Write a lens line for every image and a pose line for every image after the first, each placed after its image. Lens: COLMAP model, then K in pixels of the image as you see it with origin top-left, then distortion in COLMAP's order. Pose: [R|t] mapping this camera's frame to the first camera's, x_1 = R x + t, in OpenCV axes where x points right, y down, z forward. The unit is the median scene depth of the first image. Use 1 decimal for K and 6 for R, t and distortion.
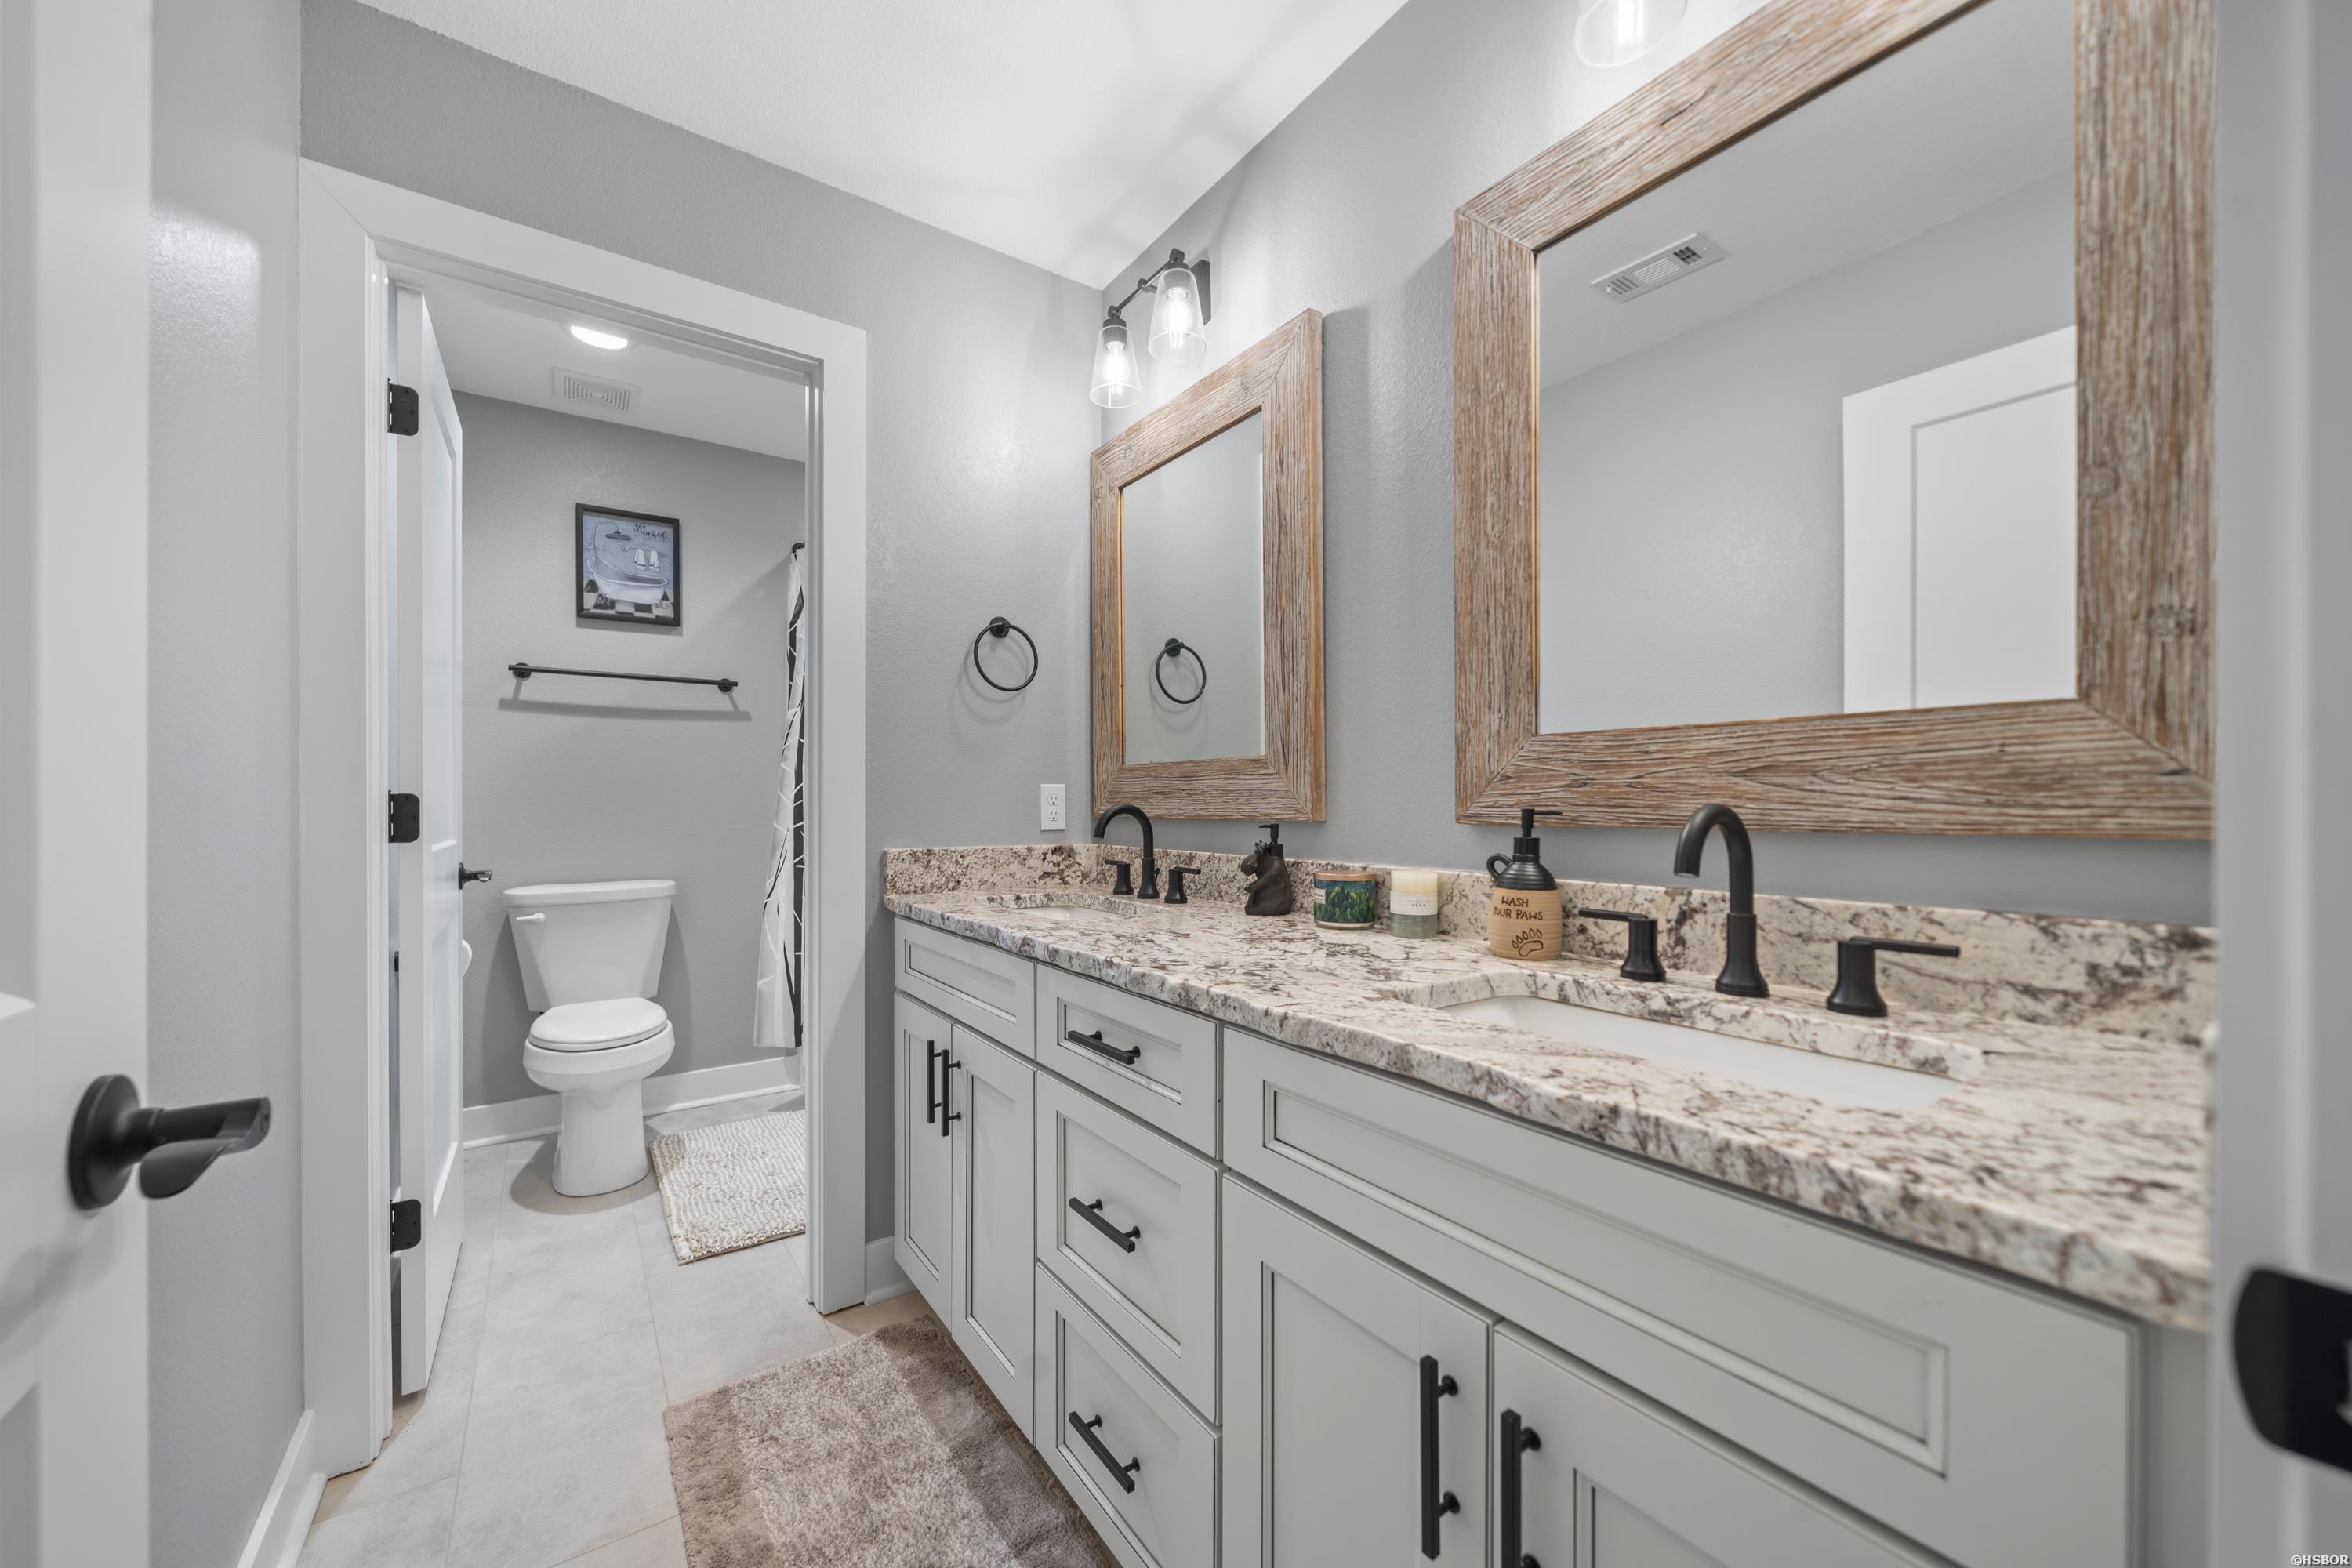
lens RADIAL K [[858.9, 0, 1183.4], [0, 858.9, 812.7], [0, 0, 1]] dist [0.000466, -0.000018]
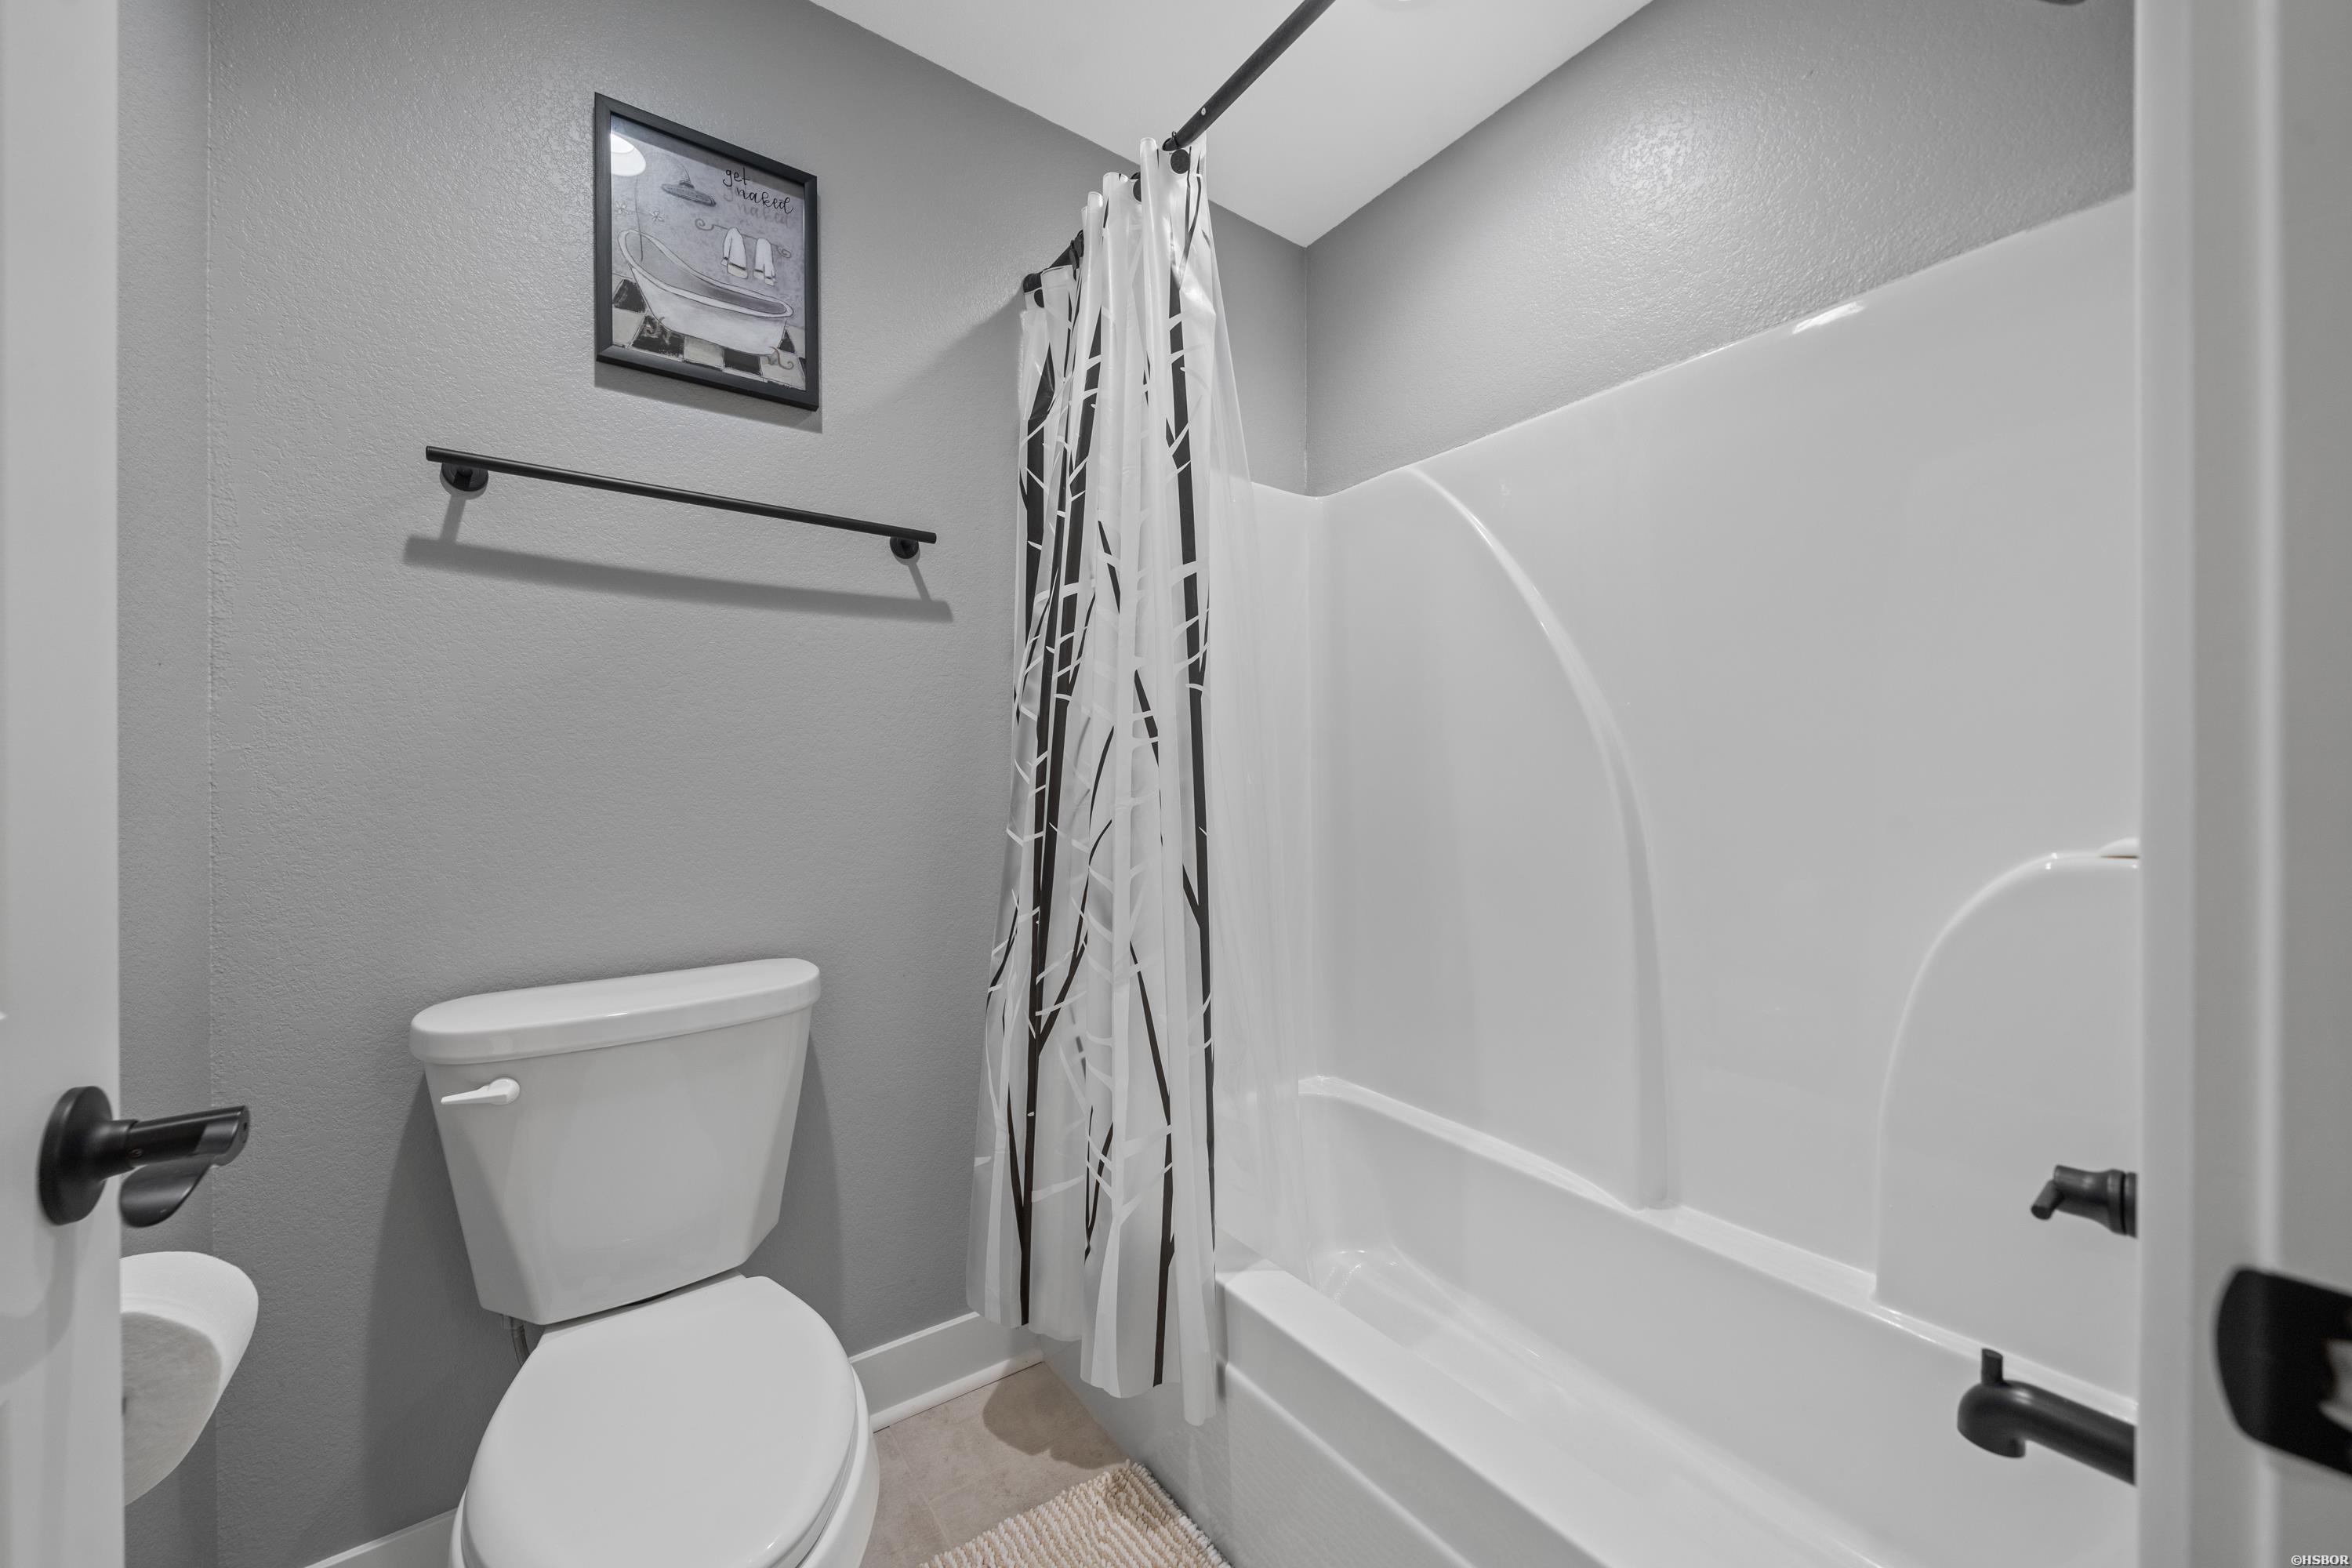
lens RADIAL K [[800.4, 0, 1163.9], [0, 800.4, 791.3], [0, 0, 1]] dist [-0.001335, -0.000198]
pose [[0.999895, -0.006202, 0.013101, -0.411953], [0.006254, 0.999973, -0.003933, -0.007457], [-0.013076, 0.004015, 0.999906, 0.573988]]
